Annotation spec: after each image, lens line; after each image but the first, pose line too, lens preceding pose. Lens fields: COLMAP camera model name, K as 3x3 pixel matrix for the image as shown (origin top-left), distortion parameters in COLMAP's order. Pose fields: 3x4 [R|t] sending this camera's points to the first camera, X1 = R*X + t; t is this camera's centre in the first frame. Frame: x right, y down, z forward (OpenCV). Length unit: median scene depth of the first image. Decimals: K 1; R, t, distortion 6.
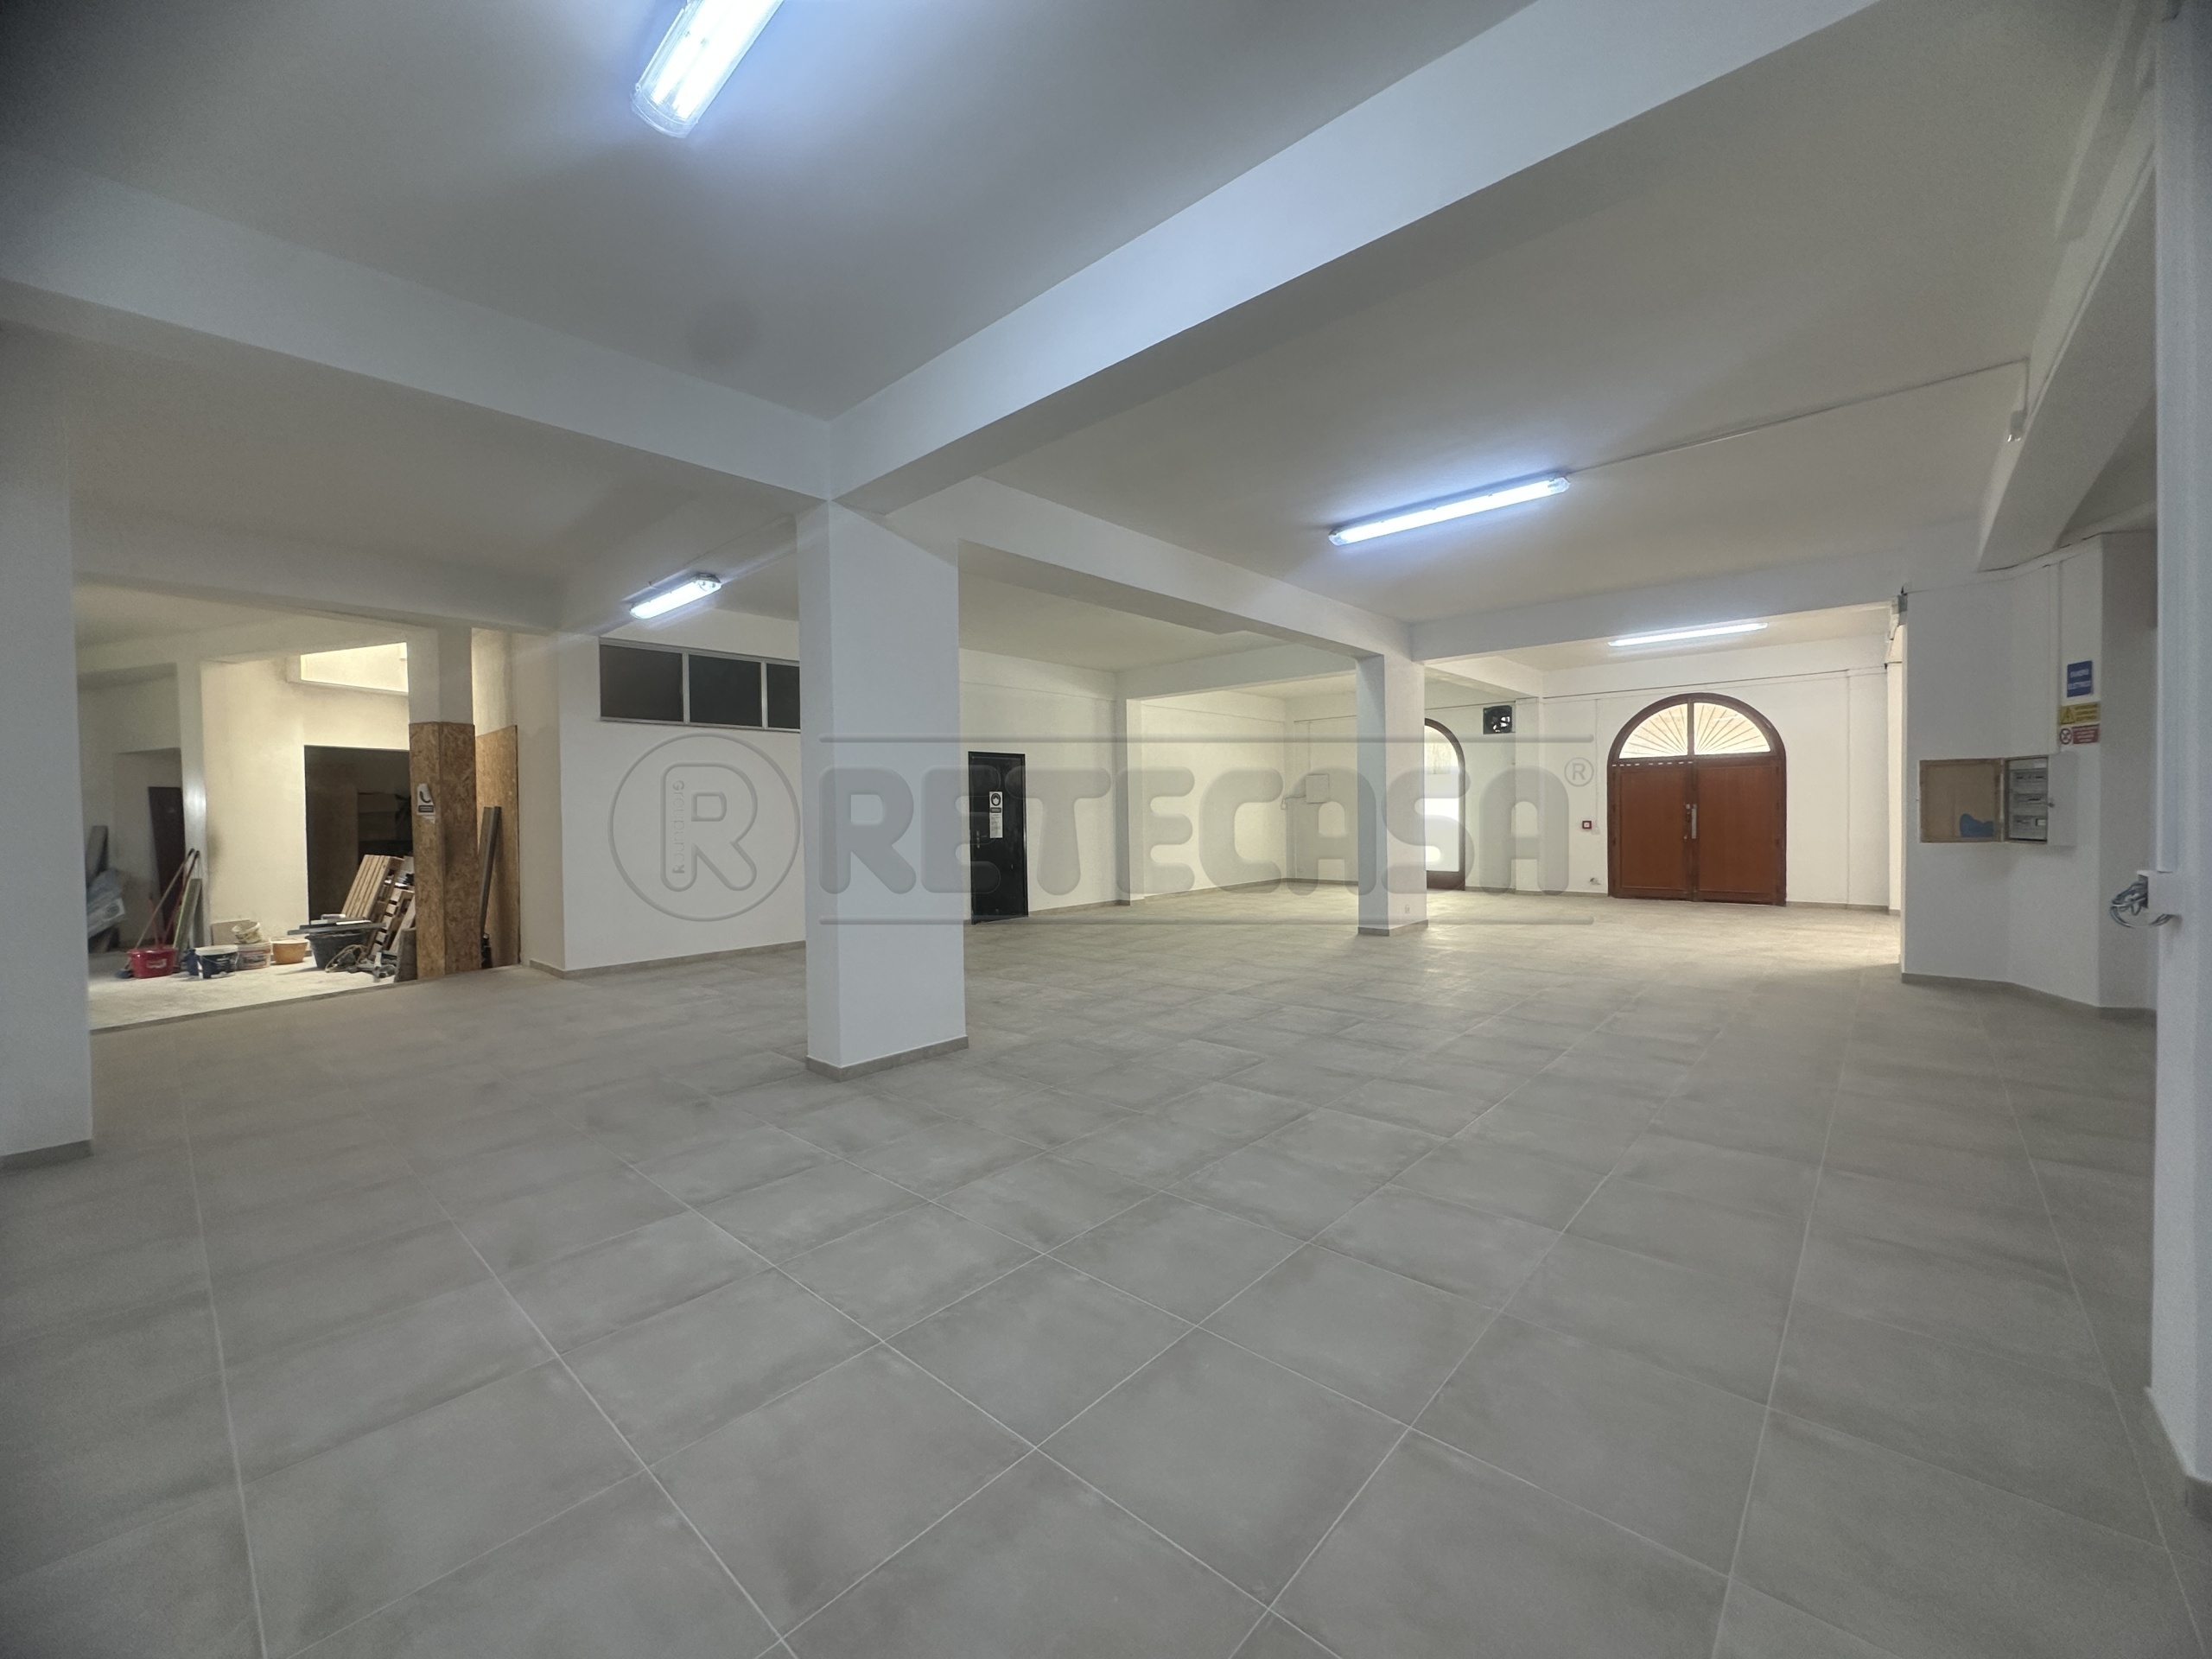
lens RADIAL K [[882.1, 0, 1104.0], [0, 882.1, 825.9], [0, 0, 1]] dist [-0.000909, 0.000018]
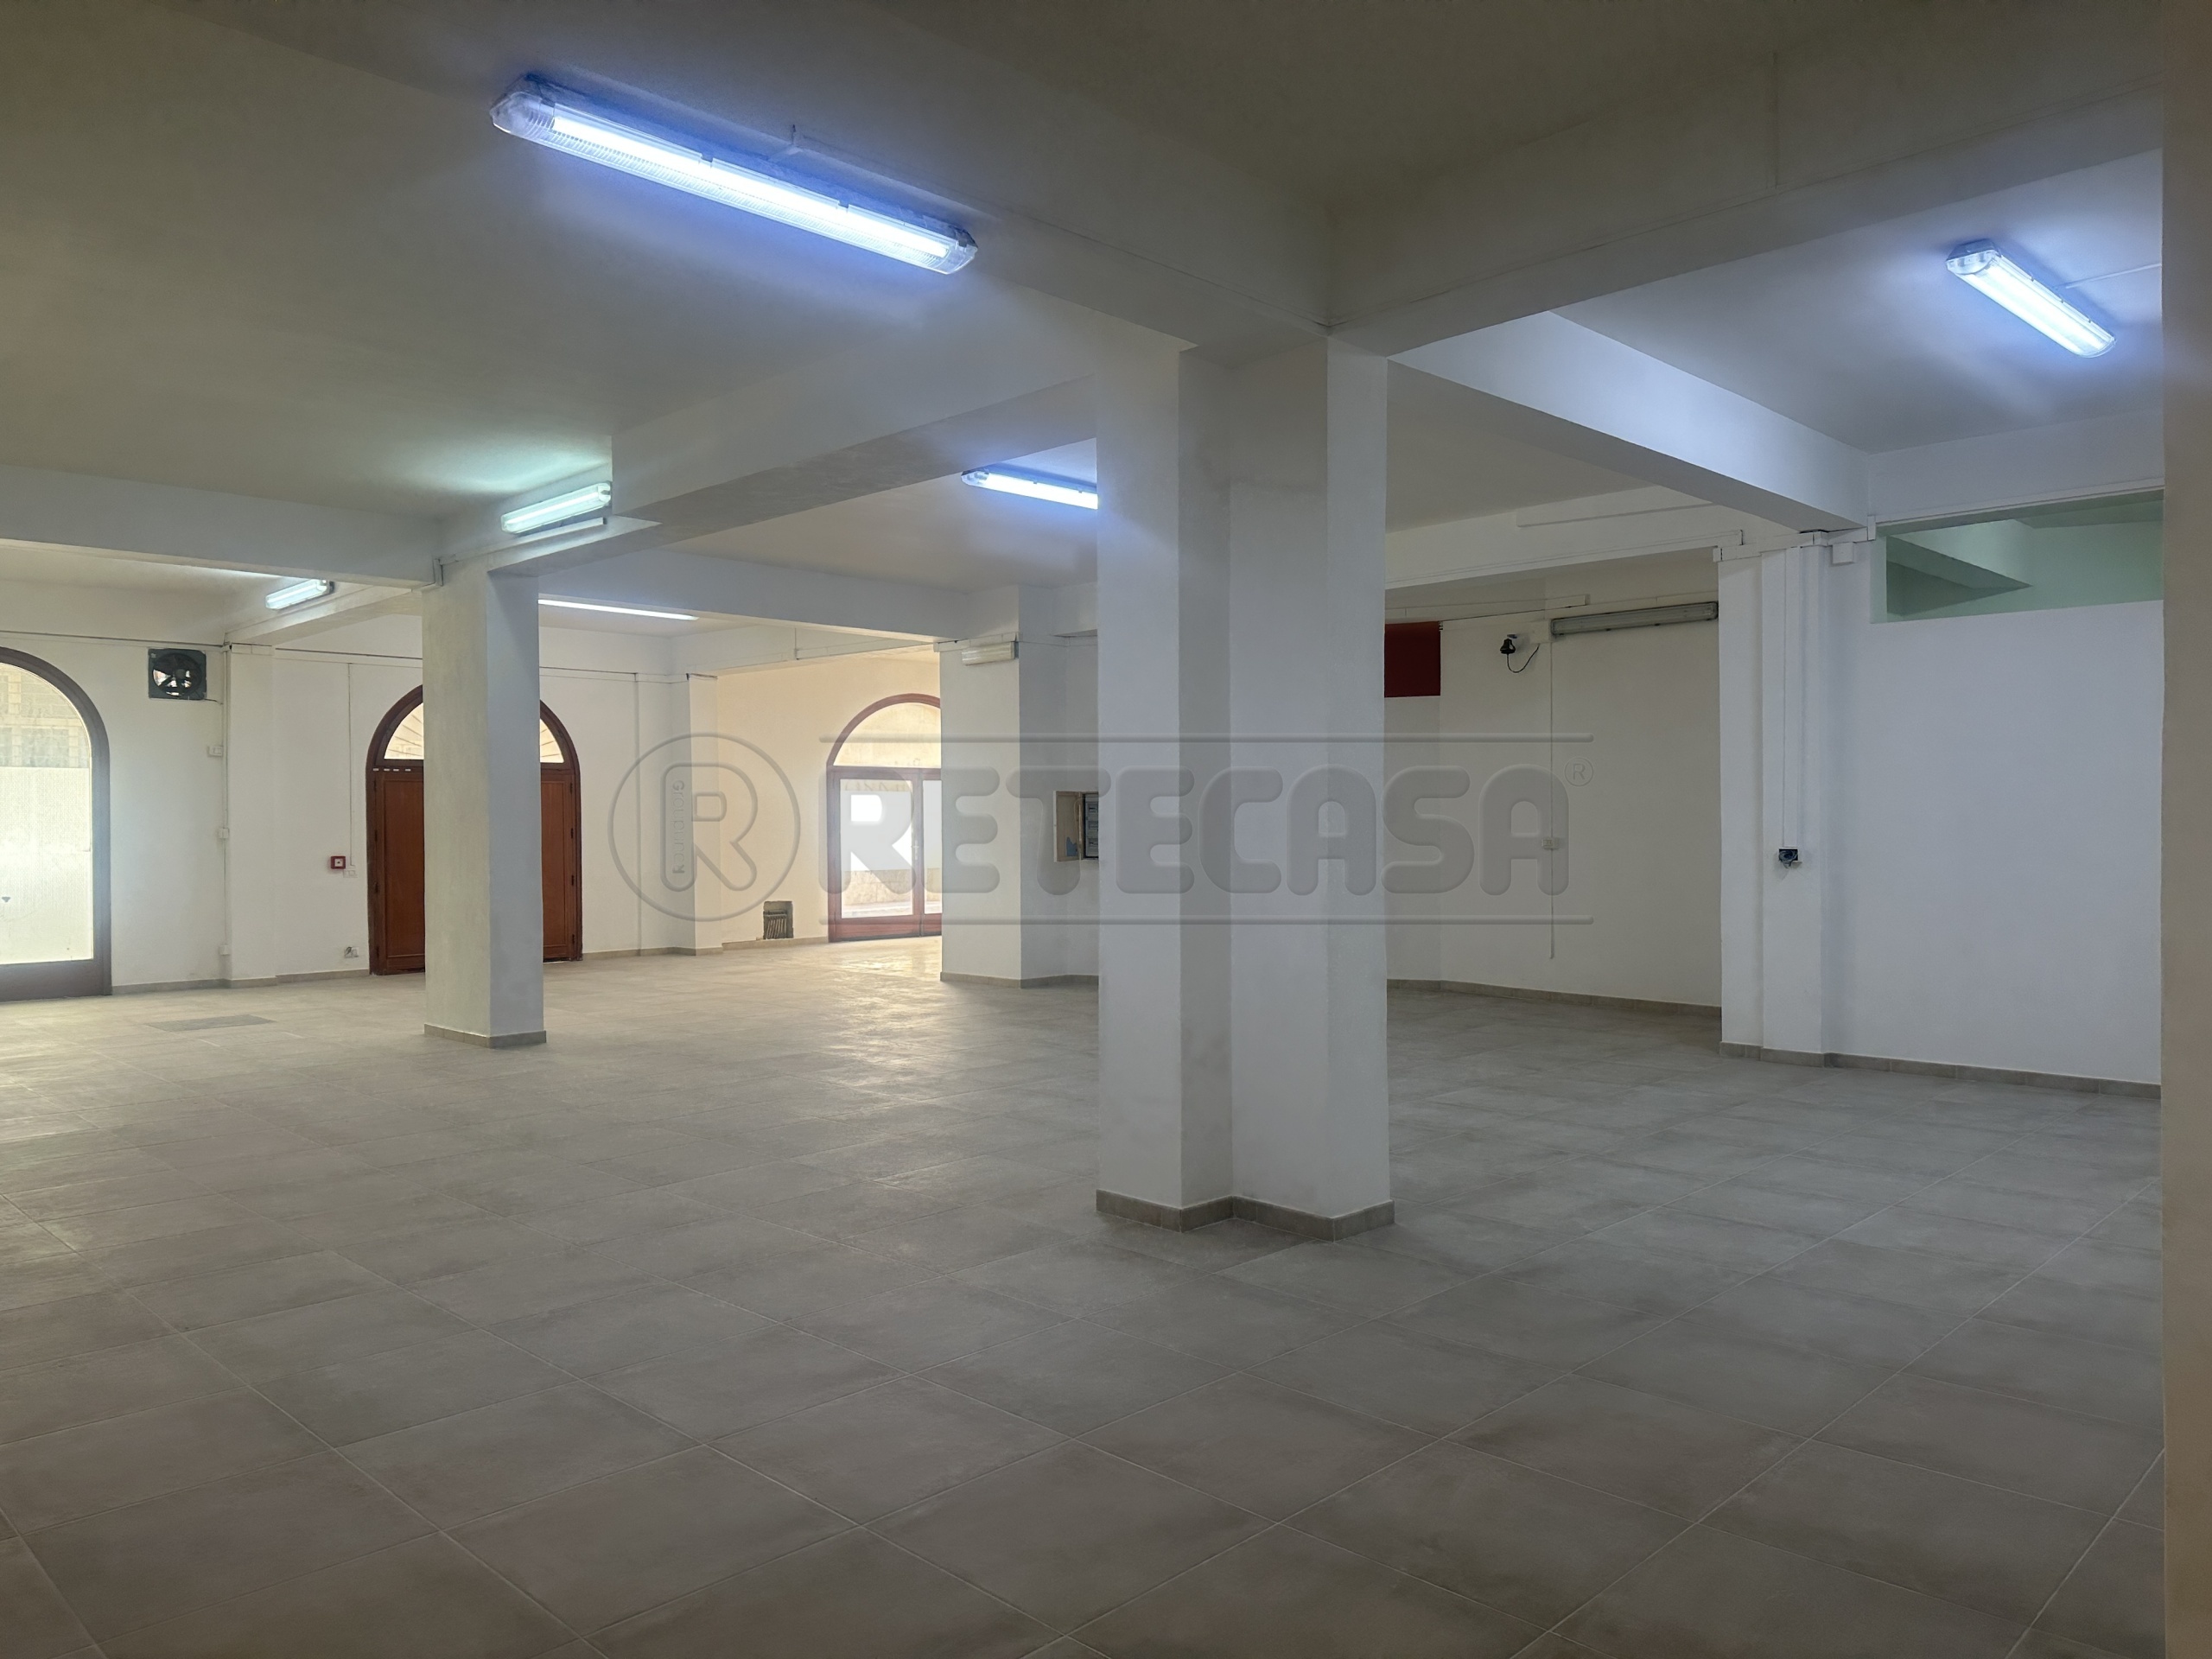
lens RADIAL K [[1540.2, 0, 1106.6], [0, 1540.2, 828.4], [0, 0, 1]] dist [0.037559, -0.000443]
pose [[0.032255, 0.012491, 0.999402, -1.167437], [0.023418, 0.999638, -0.013250, 0.004602], [-0.999205, 0.023831, 0.031951, 0.931249]]
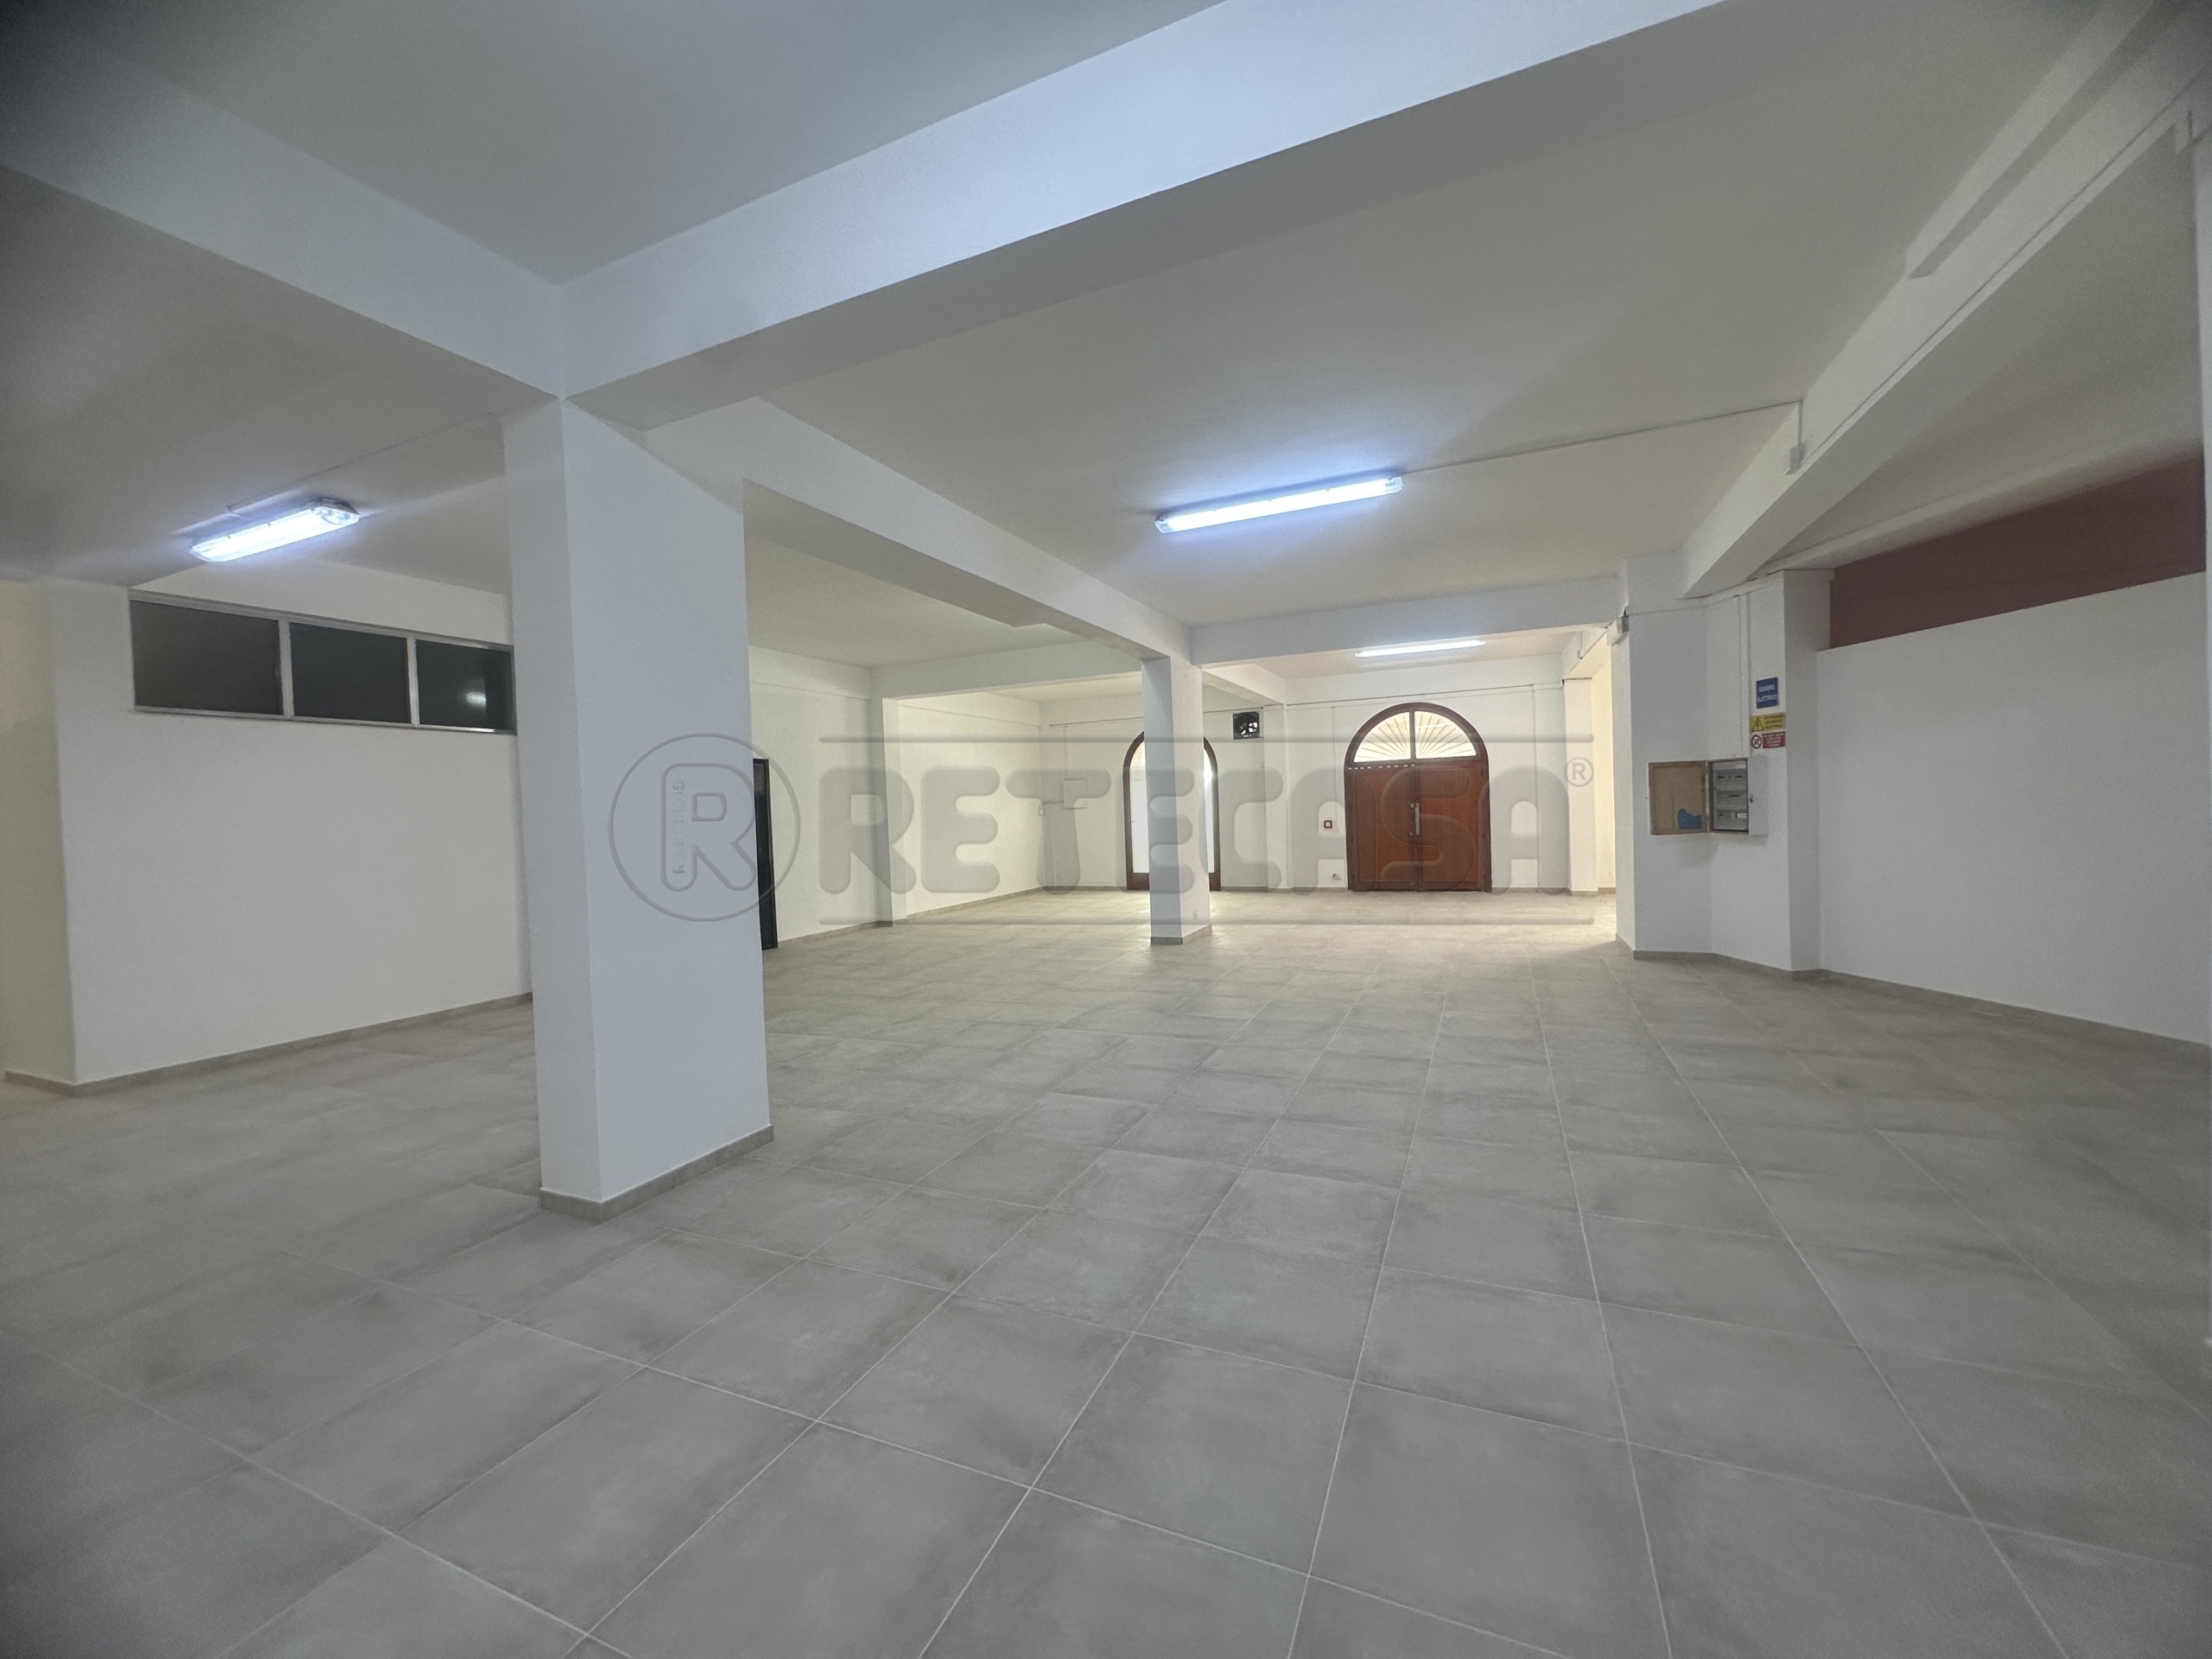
lens RADIAL K [[882.1, 0, 1105.0], [0, 882.1, 826.4], [0, 0, 1]] dist [-0.000909, 0.000018]
pose [[0.948247, -0.026587, 0.316419, -0.103861], [0.028186, 0.999603, -0.000476, -0.012342], [-0.316280, 0.009370, 0.948620, 0.157442]]
